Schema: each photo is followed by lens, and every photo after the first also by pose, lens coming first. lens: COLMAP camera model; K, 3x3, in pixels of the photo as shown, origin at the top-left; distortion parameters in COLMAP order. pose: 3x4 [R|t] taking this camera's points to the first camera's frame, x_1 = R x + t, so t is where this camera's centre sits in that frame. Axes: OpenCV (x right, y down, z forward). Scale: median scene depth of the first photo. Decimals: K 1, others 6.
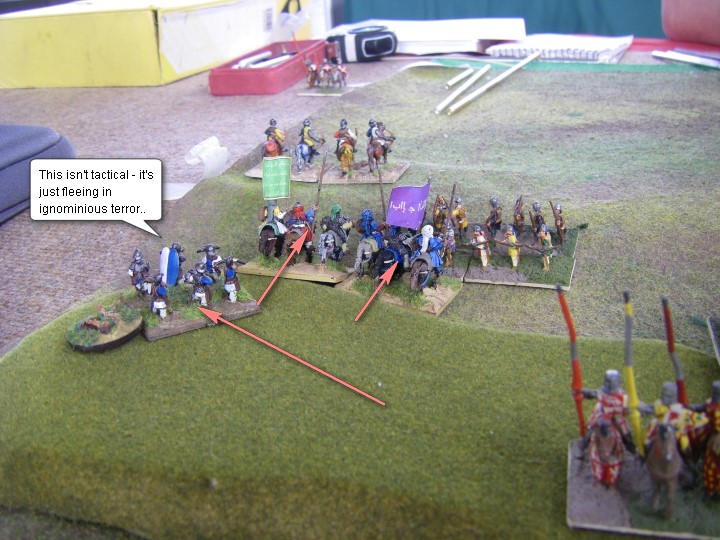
lens RADIAL K [[790.5, 0, 362.4], [0, 790.5, 274.7], [0, 0, 1]] dist [-0.159541, 0.000000]
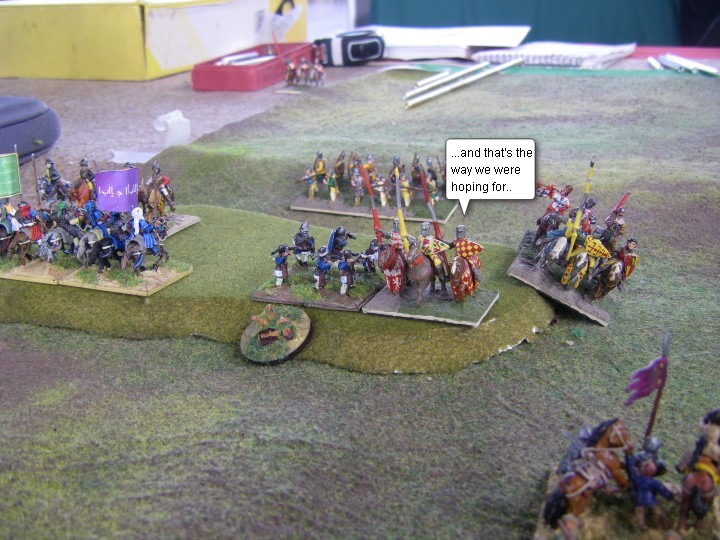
lens RADIAL K [[977.3, 0, 361.2], [0, 977.3, 276.4], [0, 0, 1]] dist [-0.073295, 0.000000]
pose [[0.998614, 0.035984, -0.038410, 0.081857], [-0.038717, 0.996584, -0.072950, 0.095664], [0.035654, 0.074336, 0.996596, -0.243931]]
